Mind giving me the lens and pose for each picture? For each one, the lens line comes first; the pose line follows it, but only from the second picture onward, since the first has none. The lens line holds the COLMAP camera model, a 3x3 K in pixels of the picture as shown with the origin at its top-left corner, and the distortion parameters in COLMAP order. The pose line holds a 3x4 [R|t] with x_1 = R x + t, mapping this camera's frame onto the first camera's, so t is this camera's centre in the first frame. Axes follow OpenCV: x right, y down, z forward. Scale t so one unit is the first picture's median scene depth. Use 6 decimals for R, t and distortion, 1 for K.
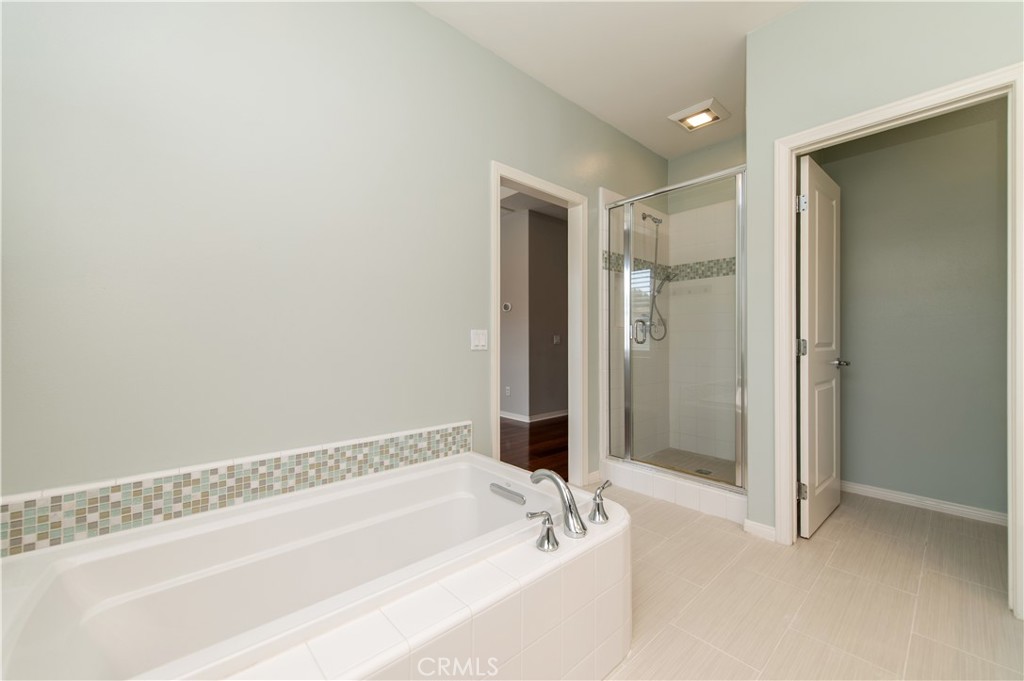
lens RADIAL K [[401.0, 0, 515.1], [0, 401.0, 342.2], [0, 0, 1]] dist [0.007977, -0.000268]
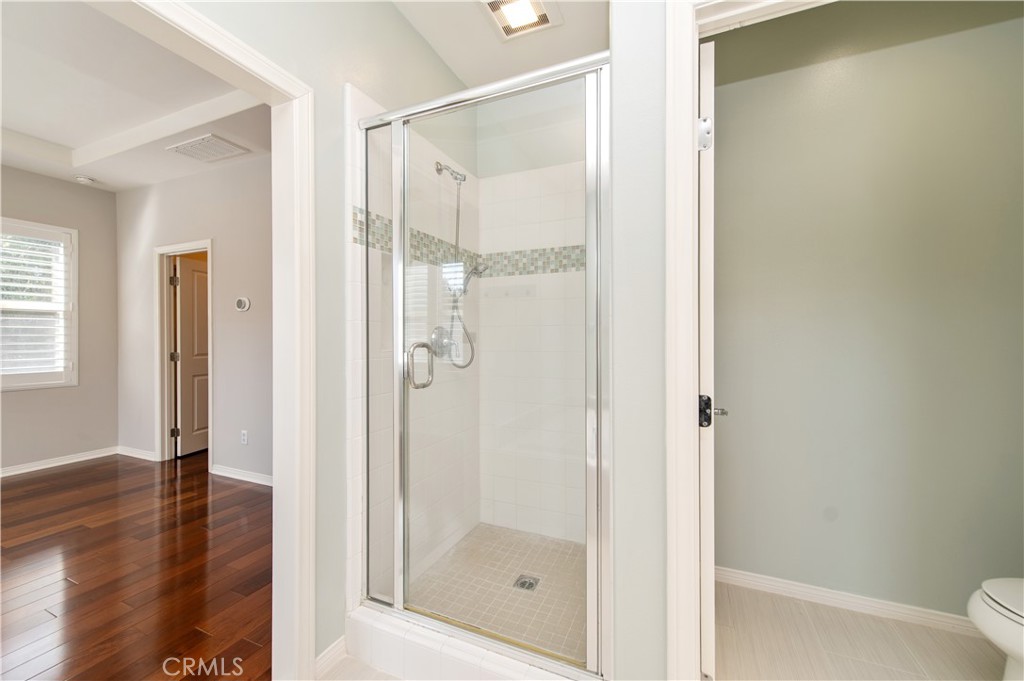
lens RADIAL K [[401.0, 0, 515.1], [0, 401.0, 342.2], [0, 0, 1]] dist [0.007977, -0.000268]
pose [[0.909527, -0.005269, 0.415610, 0.172782], [0.001217, 0.999949, 0.010014, -0.052311], [-0.415642, -0.008602, 0.909488, 0.394777]]
